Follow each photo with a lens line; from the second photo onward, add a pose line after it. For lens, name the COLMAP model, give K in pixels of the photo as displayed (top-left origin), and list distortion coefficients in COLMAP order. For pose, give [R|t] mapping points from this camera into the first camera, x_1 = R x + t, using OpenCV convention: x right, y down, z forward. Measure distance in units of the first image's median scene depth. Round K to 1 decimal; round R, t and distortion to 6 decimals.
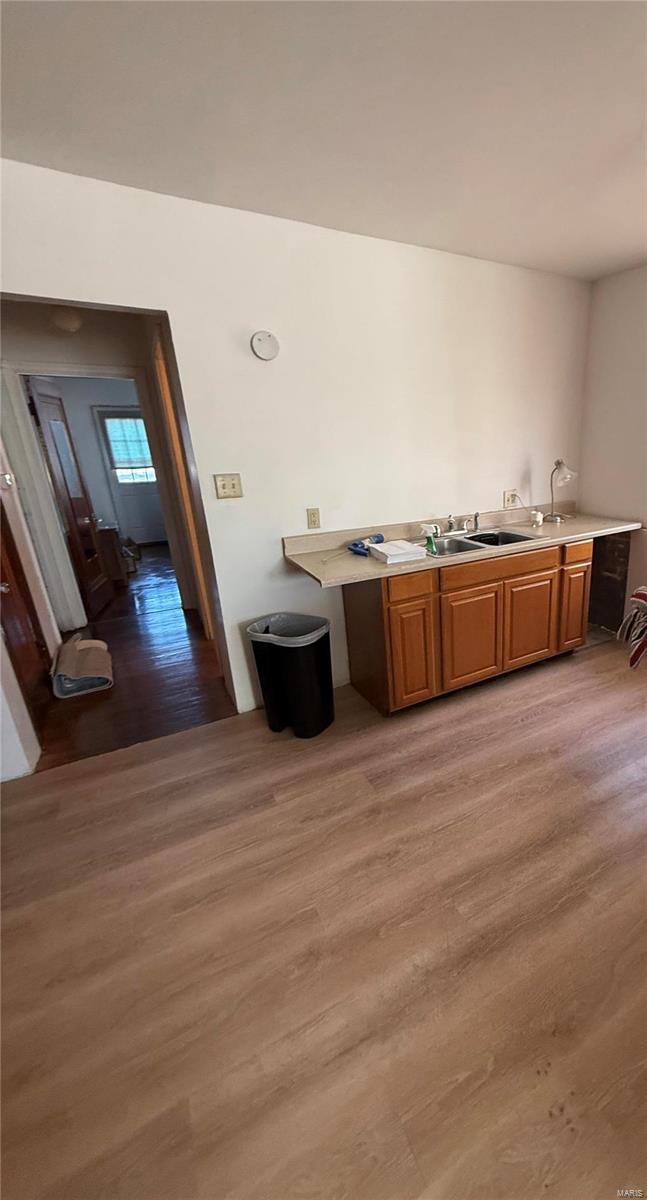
lens RADIAL K [[391.5, 0, 325.6], [0, 391.5, 585.6], [0, 0, 1]] dist [0.000418, 0.000034]
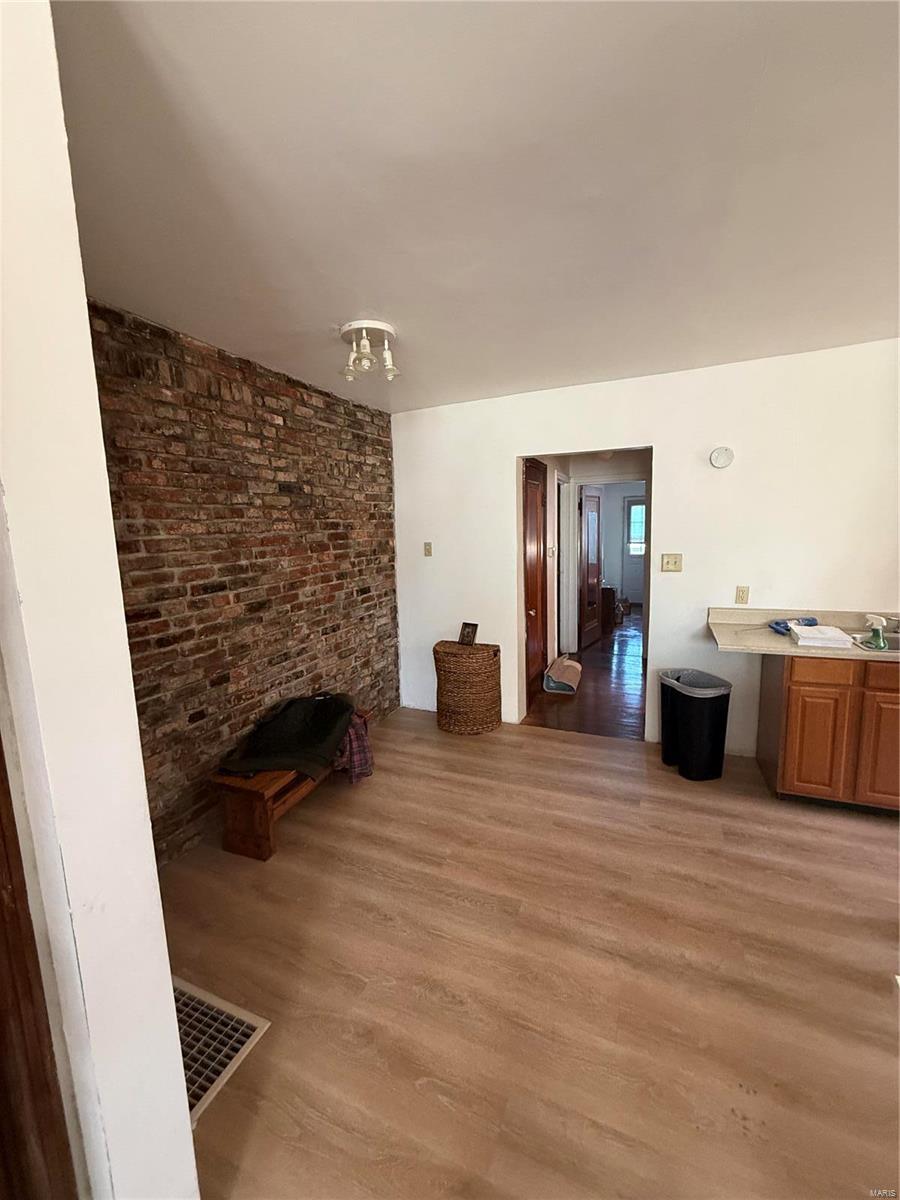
lens RADIAL K [[481.8, 0, 450.0], [0, 481.8, 600.0], [0, 0, 1]] dist [-0.001420, -0.000076]
pose [[0.555961, 0.123445, -0.821990, 0.655633], [-0.240107, 0.970604, -0.016635, 0.069567], [0.795774, 0.206614, 0.569258, -0.466283]]
